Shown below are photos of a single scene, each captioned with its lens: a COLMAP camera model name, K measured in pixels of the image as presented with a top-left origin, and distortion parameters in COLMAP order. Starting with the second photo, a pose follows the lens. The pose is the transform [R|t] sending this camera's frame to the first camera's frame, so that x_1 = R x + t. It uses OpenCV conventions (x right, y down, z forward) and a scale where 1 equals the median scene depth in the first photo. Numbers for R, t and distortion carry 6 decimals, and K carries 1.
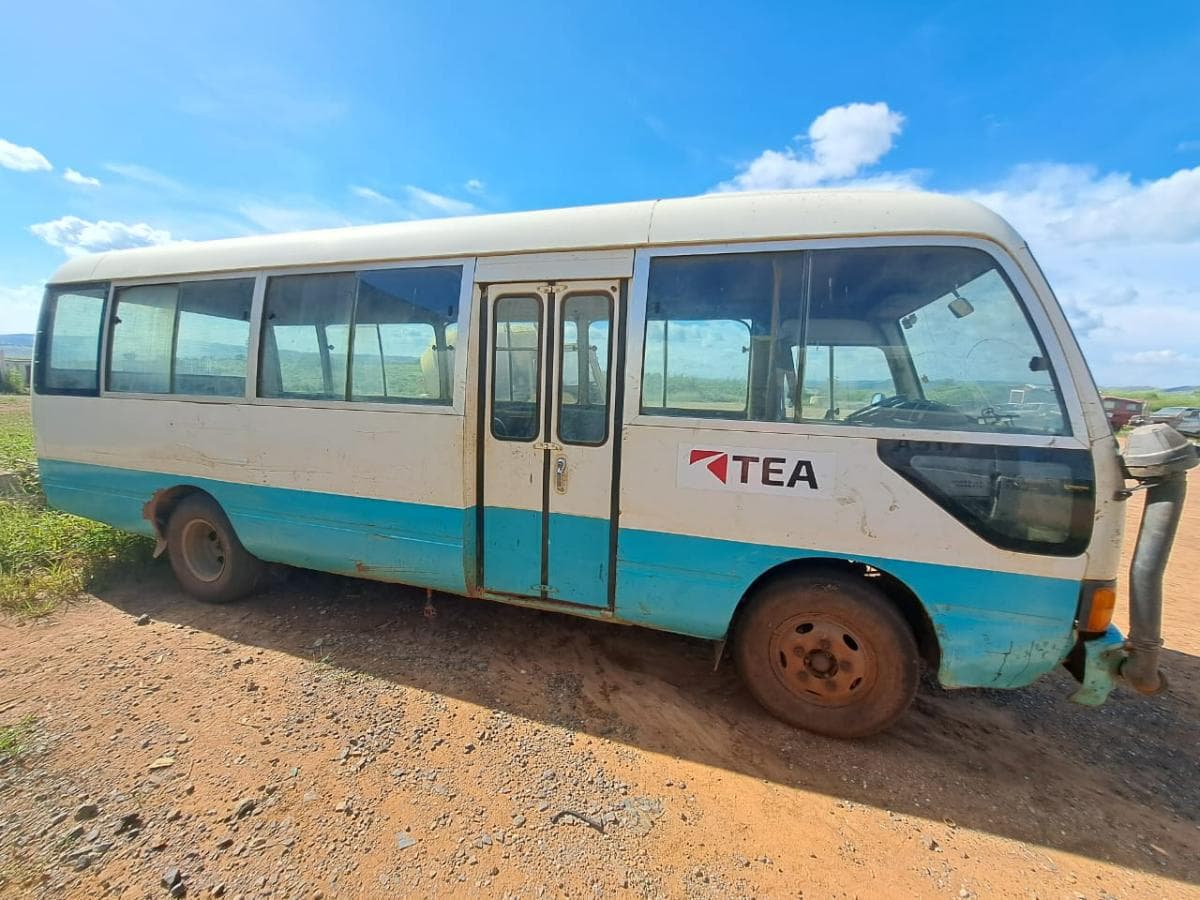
lens RADIAL K [[485.3, 0, 596.6], [0, 485.3, 447.4], [0, 0, 1]] dist [-0.026601, 0.002906]
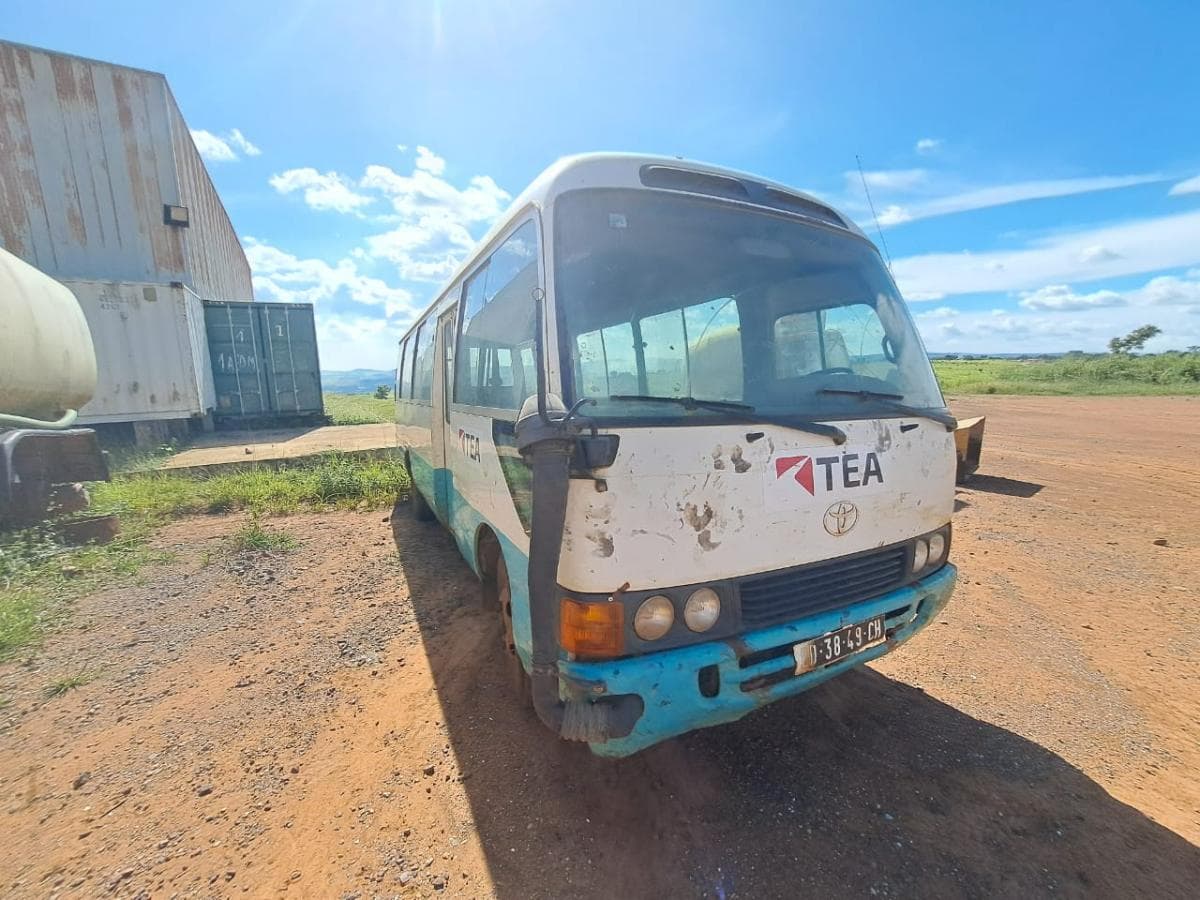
lens RADIAL K [[485.3, 0, 596.6], [0, 485.3, 447.4], [0, 0, 1]] dist [-0.026601, 0.002906]
pose [[0.696142, 0.042732, -0.716631, 1.445570], [-0.047460, 0.998783, 0.013454, 0.020122], [0.716333, 0.024646, 0.697323, 0.376779]]
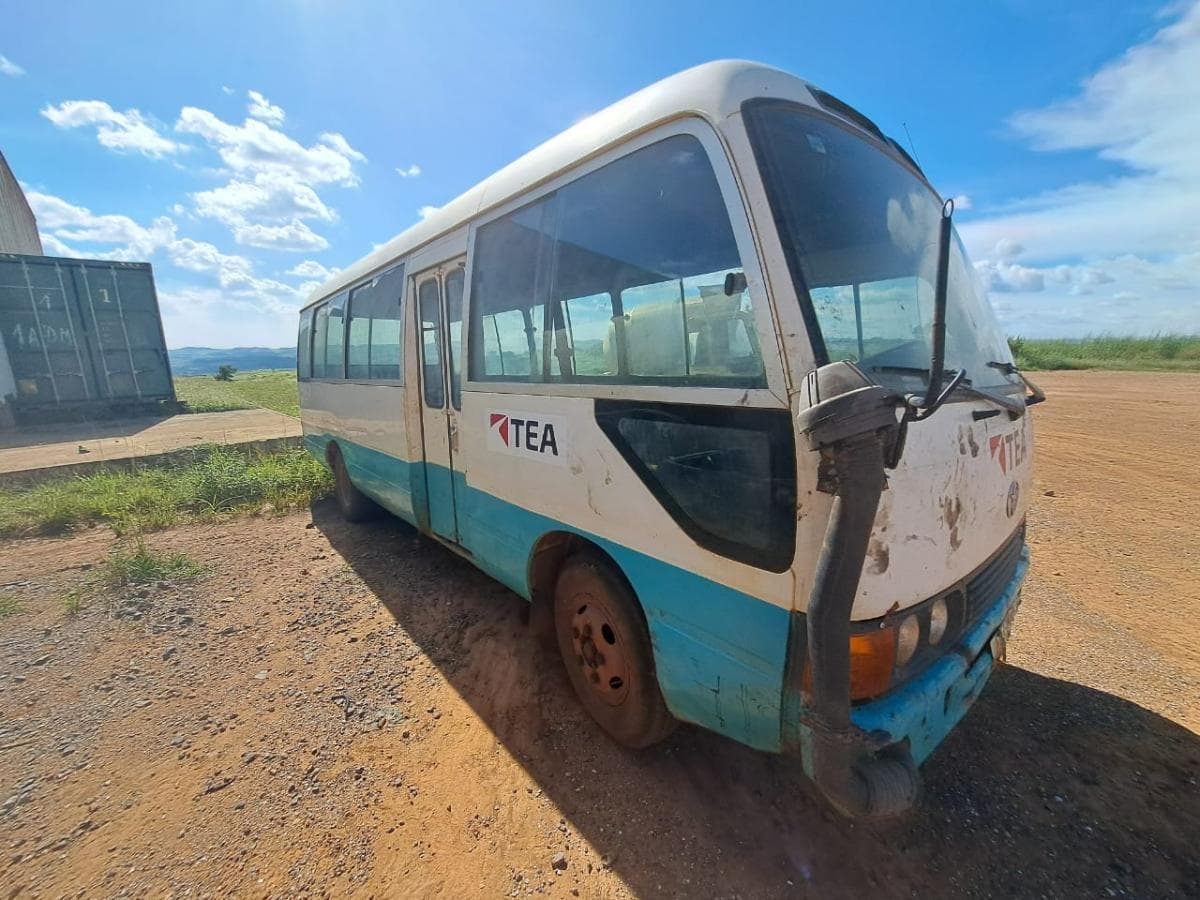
lens RADIAL K [[485.3, 0, 596.6], [0, 485.3, 447.4], [0, 0, 1]] dist [-0.026601, 0.002906]
pose [[0.846121, 0.040051, -0.531483, 0.975538], [-0.016392, 0.998656, 0.049161, 0.023971], [0.532738, -0.032885, 0.845641, 0.258667]]
